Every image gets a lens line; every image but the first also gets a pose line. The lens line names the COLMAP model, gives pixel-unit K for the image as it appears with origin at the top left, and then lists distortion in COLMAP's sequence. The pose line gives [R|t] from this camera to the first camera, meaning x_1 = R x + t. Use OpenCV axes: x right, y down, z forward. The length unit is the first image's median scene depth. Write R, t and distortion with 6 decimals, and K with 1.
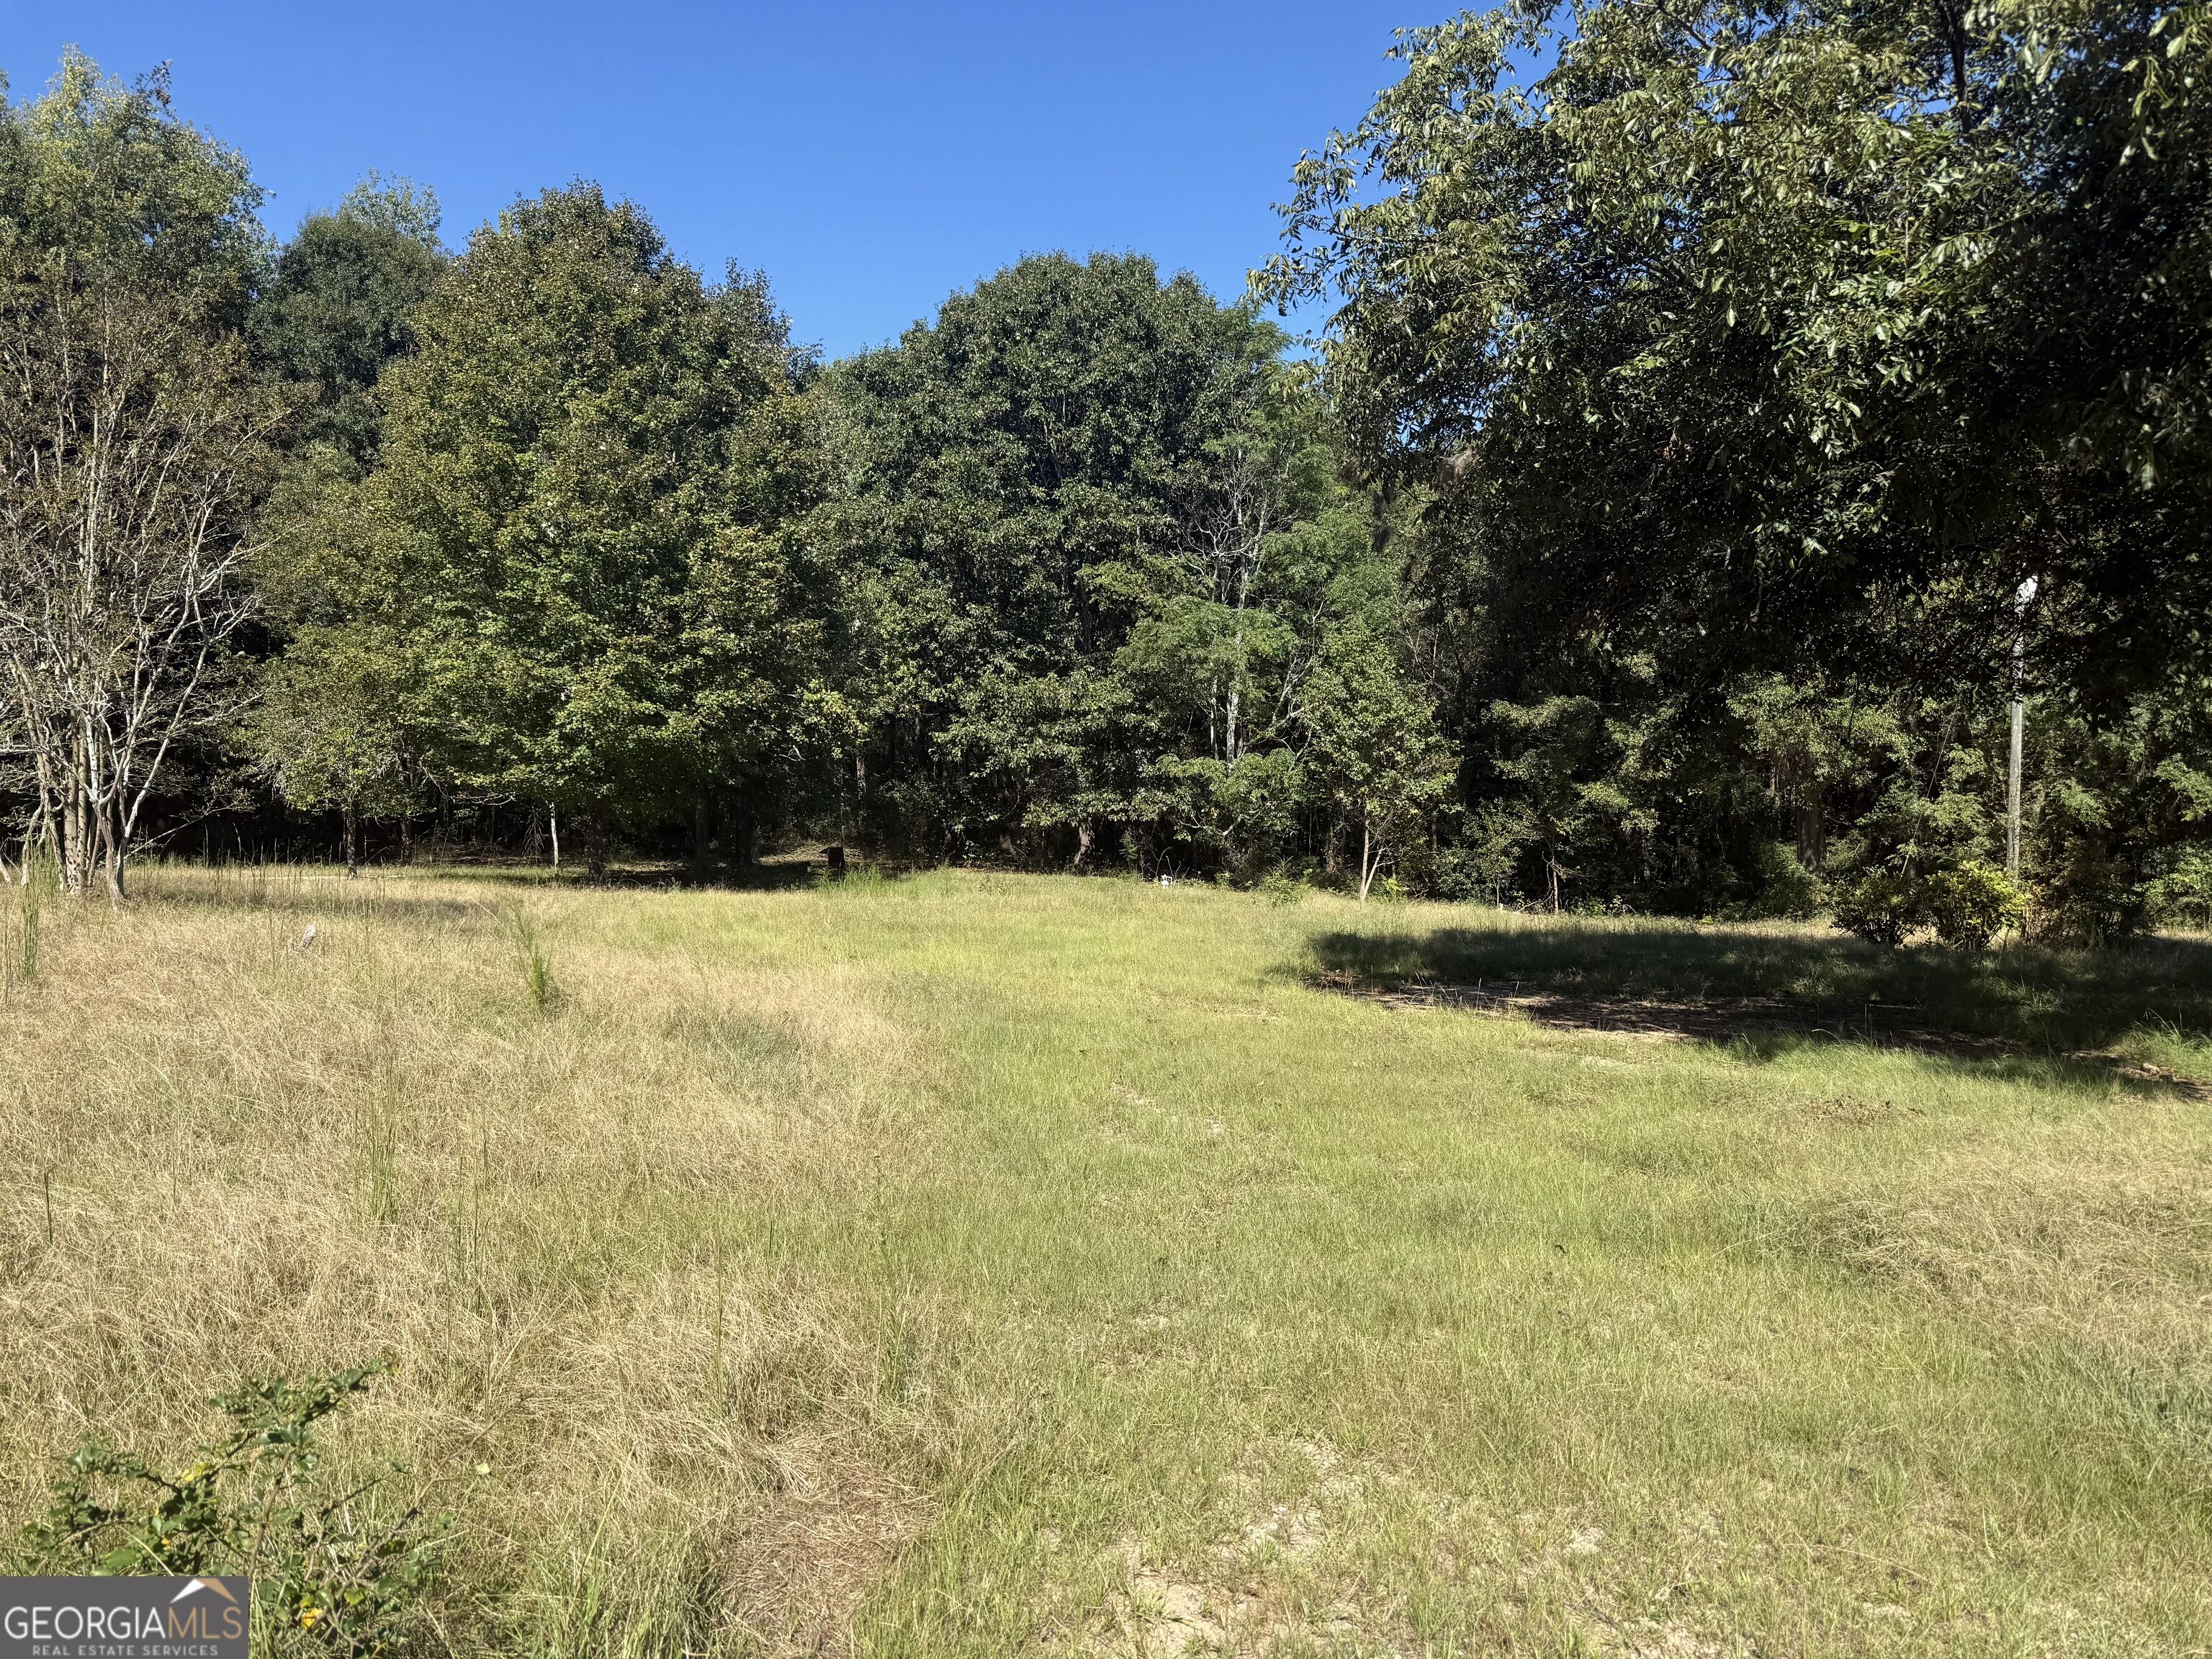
lens RADIAL K [[1622.7, 0, 1116.0], [0, 1622.7, 838.5], [0, 0, 1]] dist [0.159385, -0.176574]
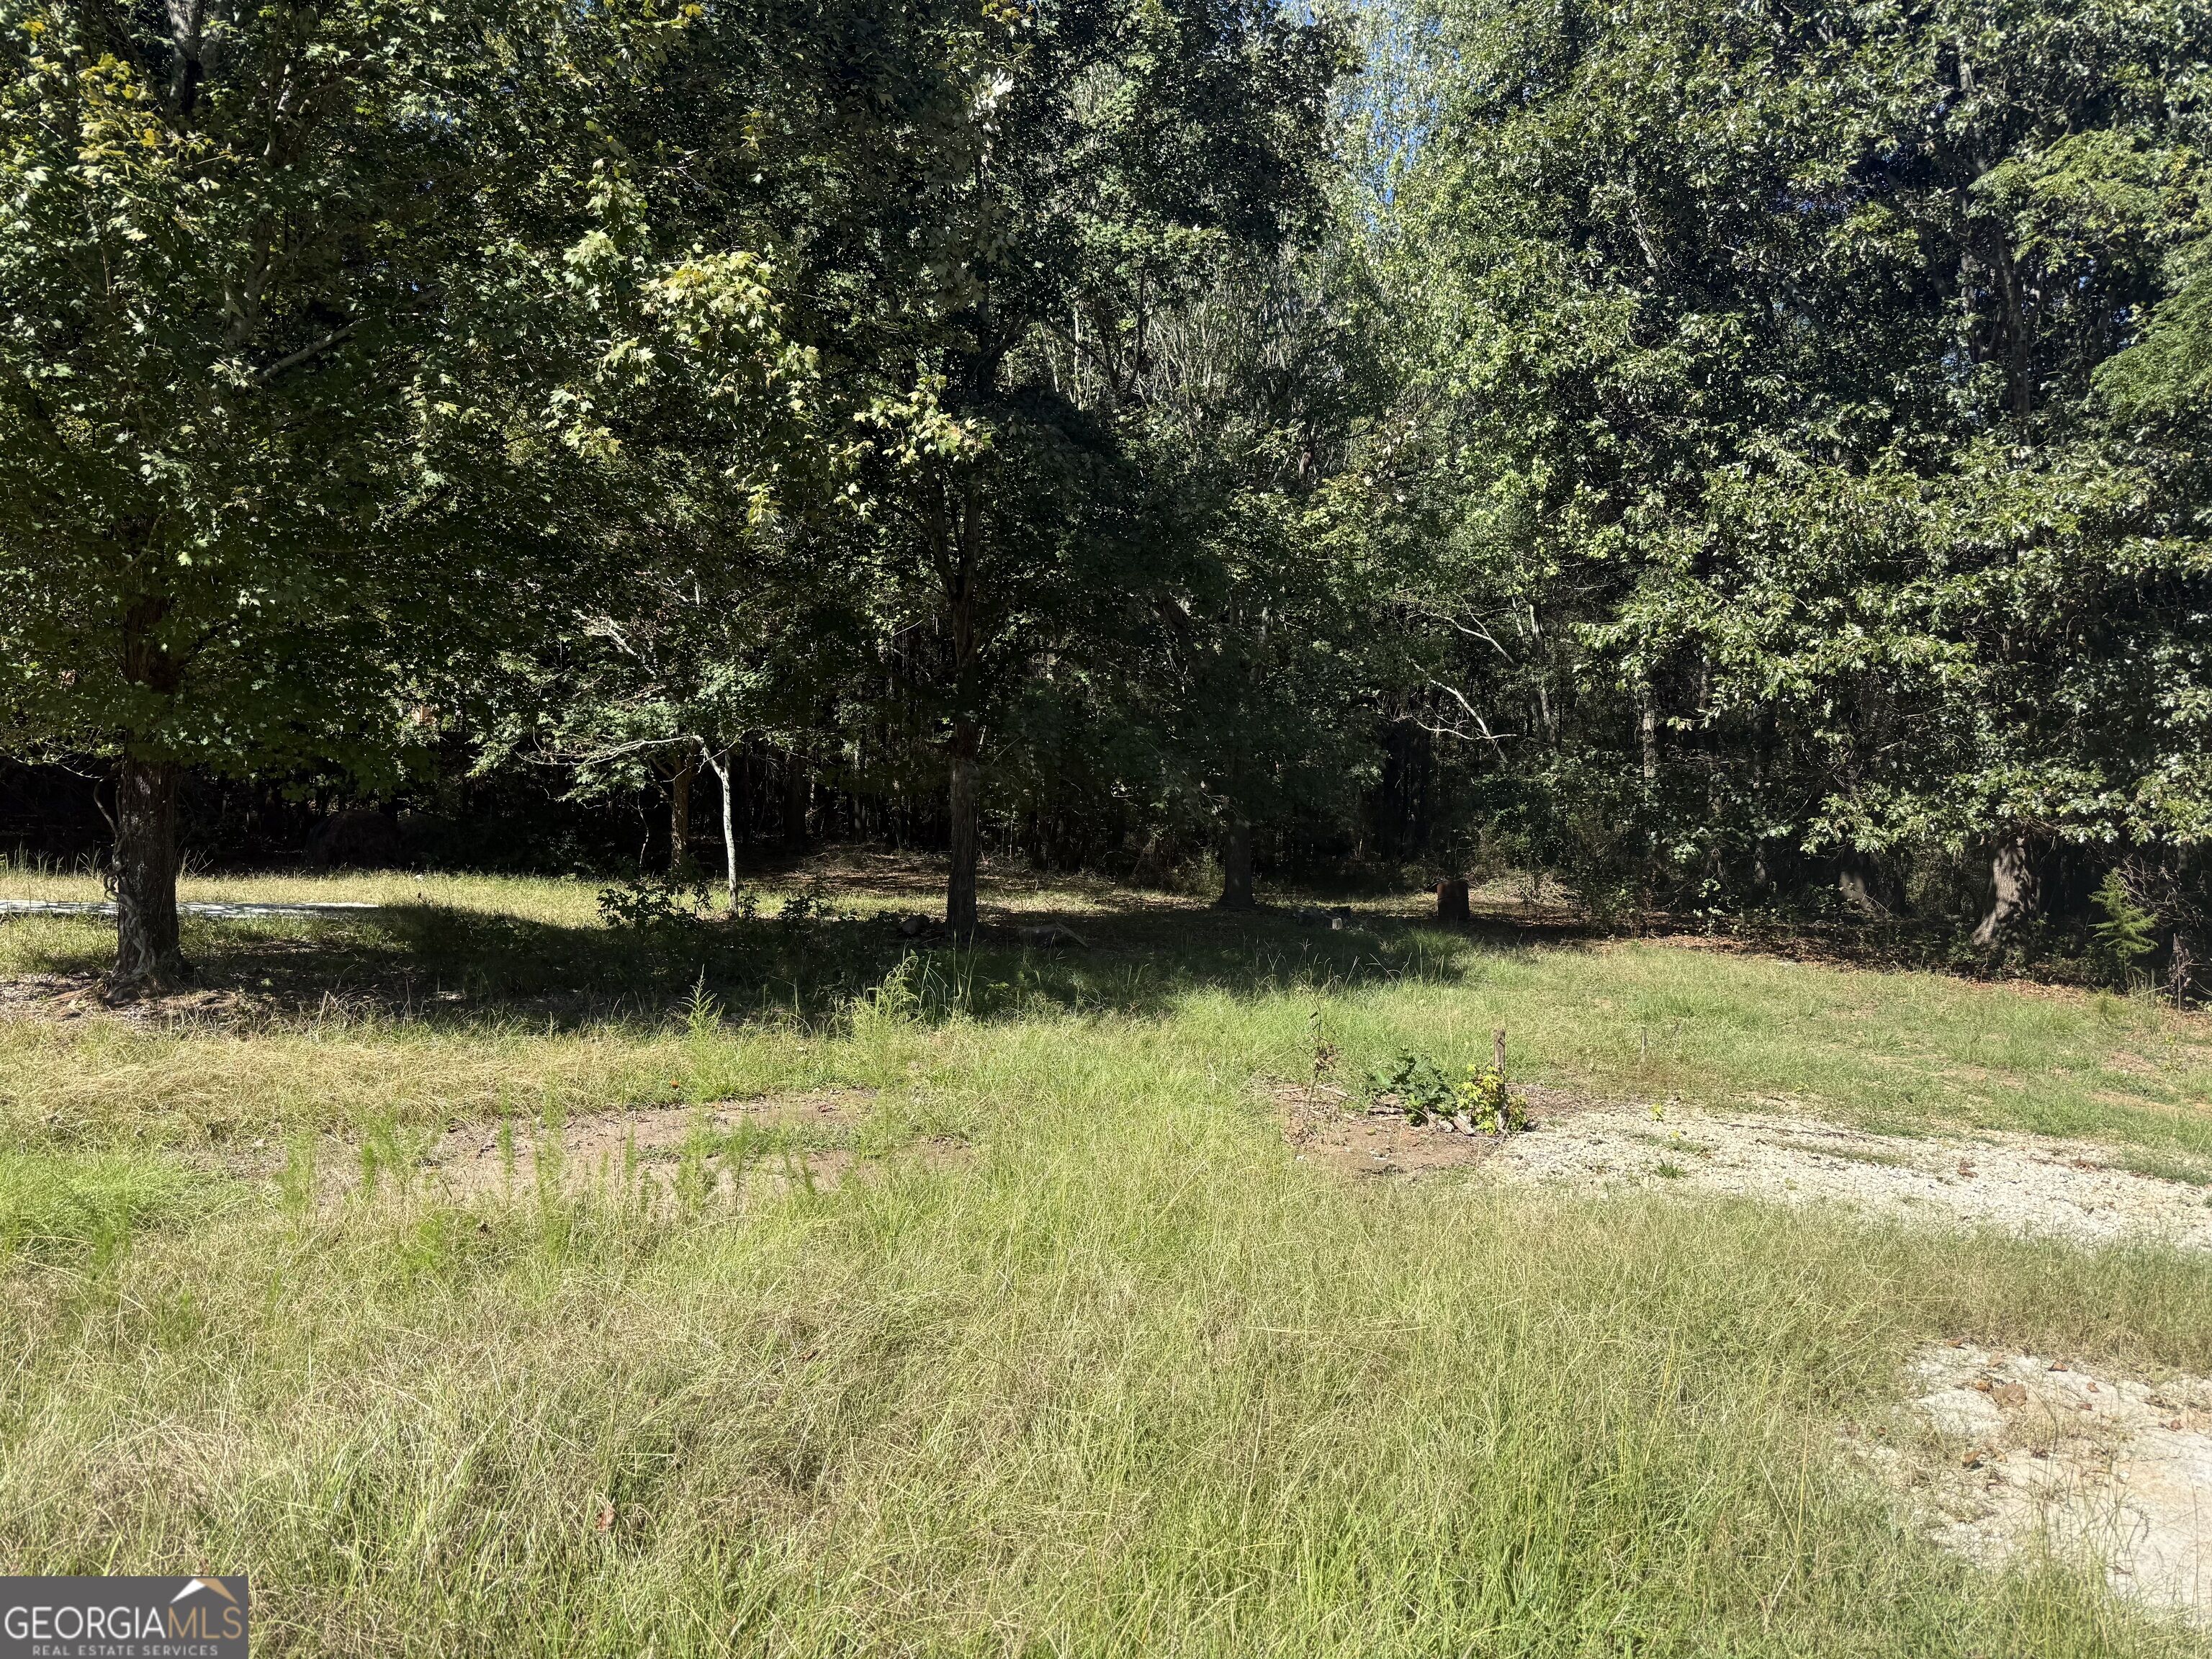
lens RADIAL K [[1632.0, 0, 1106.0], [0, 1632.0, 829.5], [0, 0, 1]] dist [0.103001, -0.098114]
pose [[0.846142, 0.021019, -0.532544, 0.021051], [-0.033457, 0.999346, -0.013715, -0.001308], [0.531907, 0.029422, 0.846291, 0.820834]]
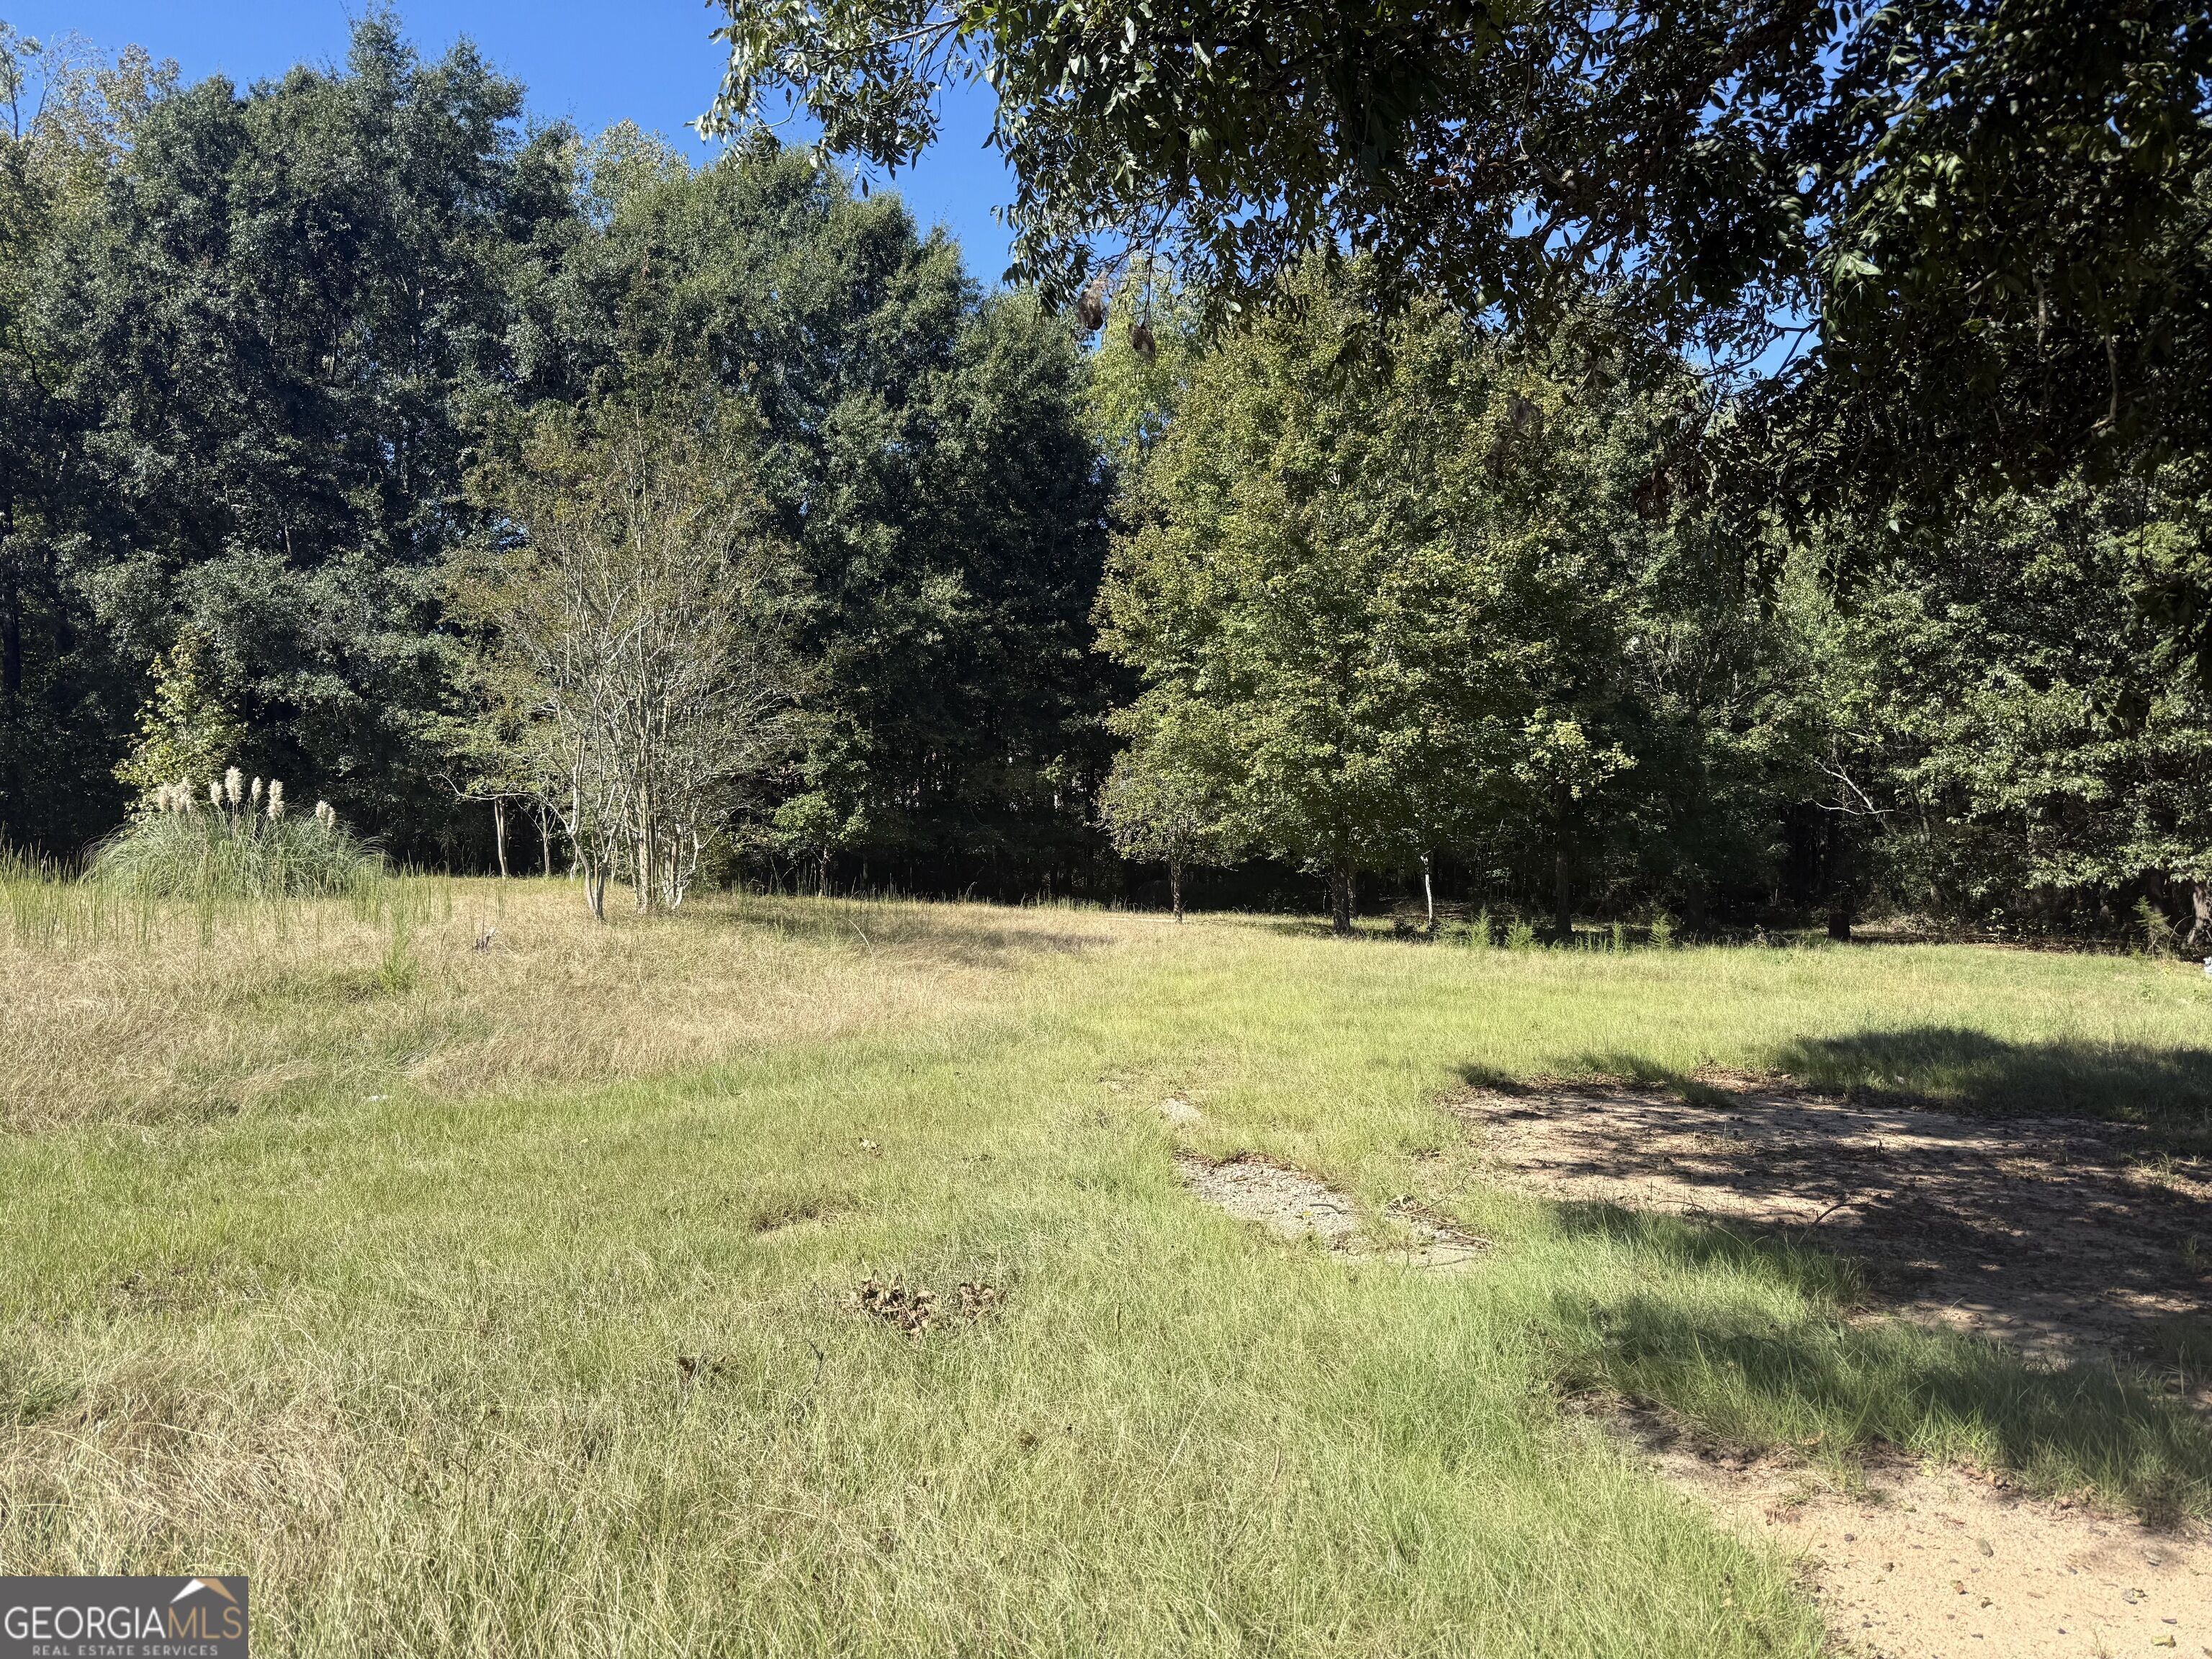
lens RADIAL K [[1632.0, 0, 1106.0], [0, 1632.0, 829.5], [0, 0, 1]] dist [0.103001, -0.098114]
pose [[0.700471, -0.017473, -0.713467, 0.286008], [-0.018804, 0.998901, -0.042924, 0.009795], [0.713433, 0.043483, 0.699372, 0.222885]]
